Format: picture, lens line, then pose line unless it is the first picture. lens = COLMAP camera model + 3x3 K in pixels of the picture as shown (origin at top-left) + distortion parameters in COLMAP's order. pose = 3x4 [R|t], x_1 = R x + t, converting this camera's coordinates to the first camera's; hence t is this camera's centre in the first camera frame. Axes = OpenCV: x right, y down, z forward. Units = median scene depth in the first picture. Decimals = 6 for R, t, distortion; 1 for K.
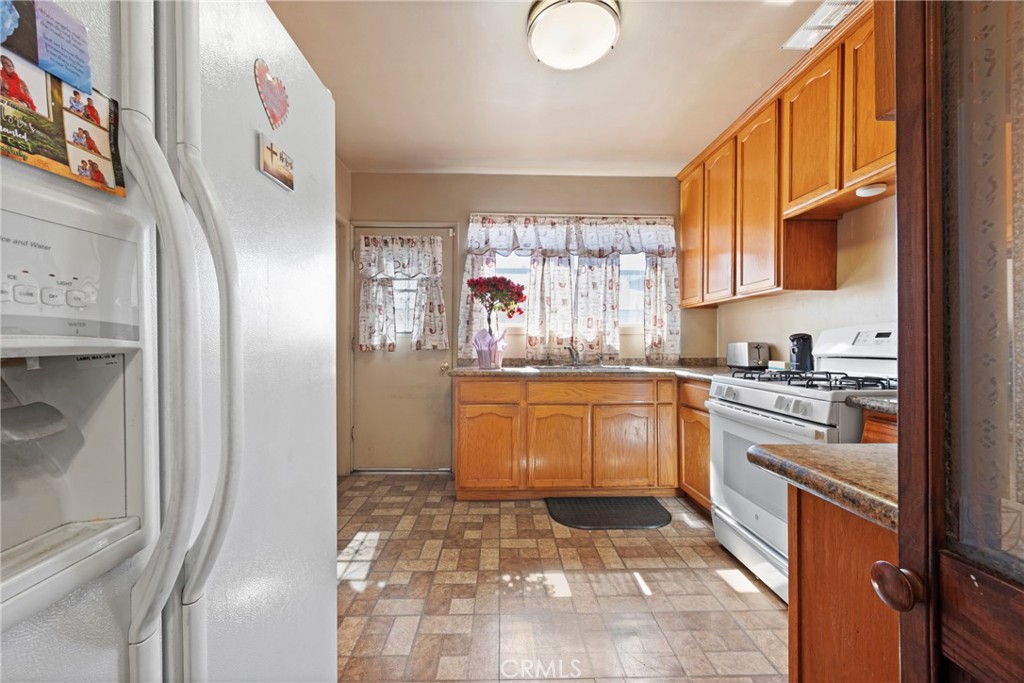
lens RADIAL K [[390.7, 0, 512.1], [0, 390.7, 346.1], [0, 0, 1]] dist [0.002778, 0.000392]
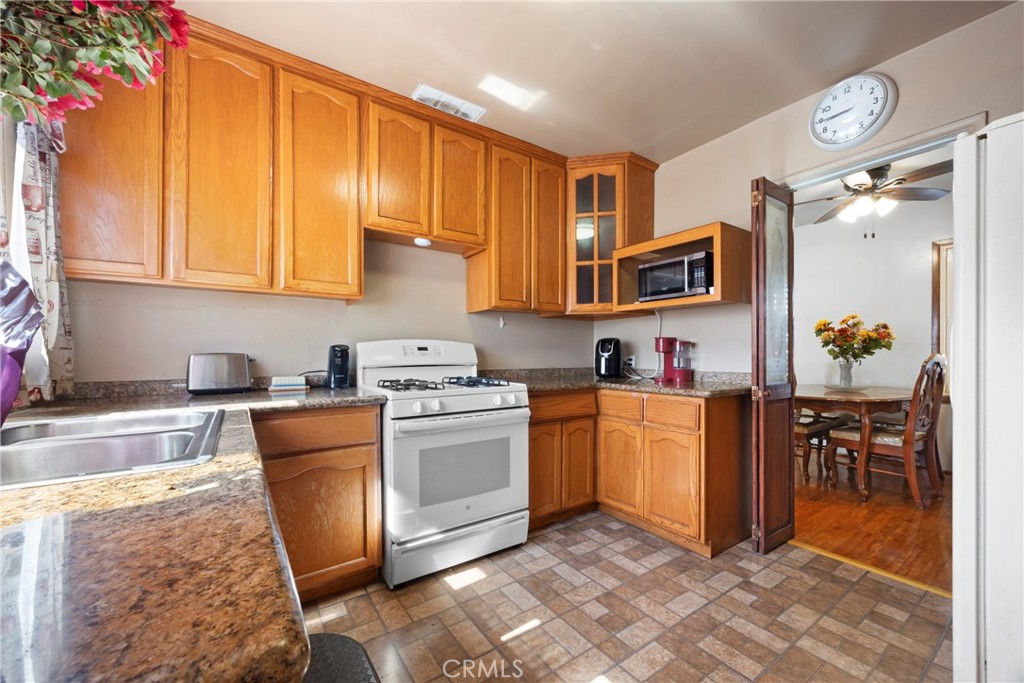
lens RADIAL K [[397.3, 0, 507.4], [0, 397.3, 357.8], [0, 0, 1]] dist [0.002361, 0.000216]
pose [[-0.534750, -0.004575, 0.844998, -0.244755], [0.007695, 0.999918, 0.010284, -0.005396], [-0.844975, 0.012001, -0.534671, 0.908128]]
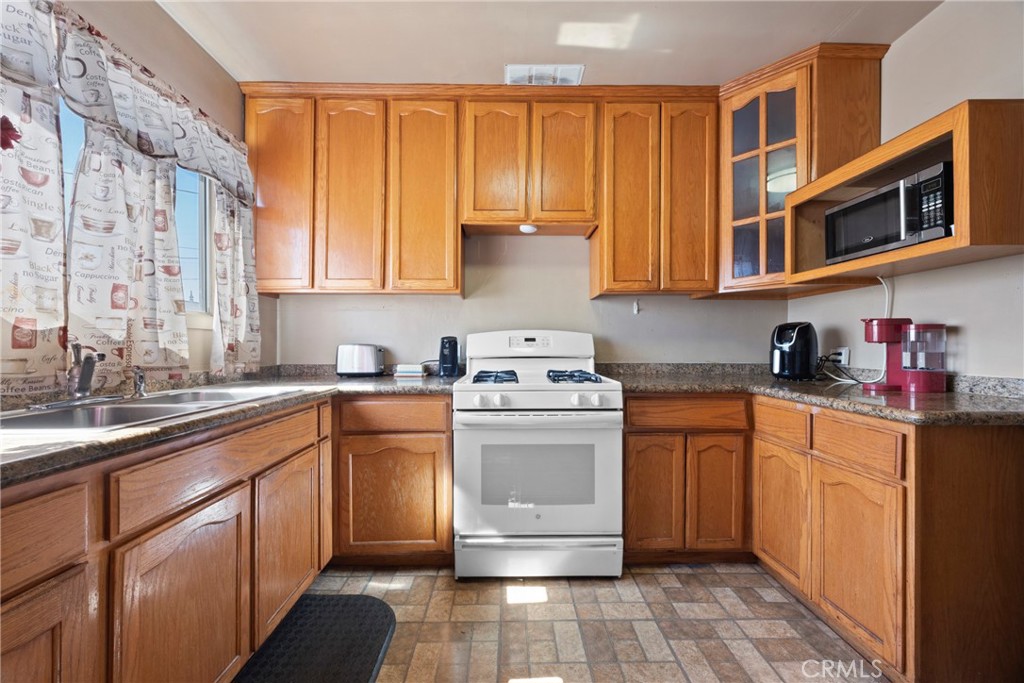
lens RADIAL K [[390.7, 0, 512.1], [0, 390.7, 346.1], [0, 0, 1]] dist [0.002778, 0.000392]
pose [[0.022287, -0.000799, 0.999751, -0.234465], [0.006020, 0.999982, 0.000665, -0.004467], [-0.999733, 0.006004, 0.022291, 0.624852]]
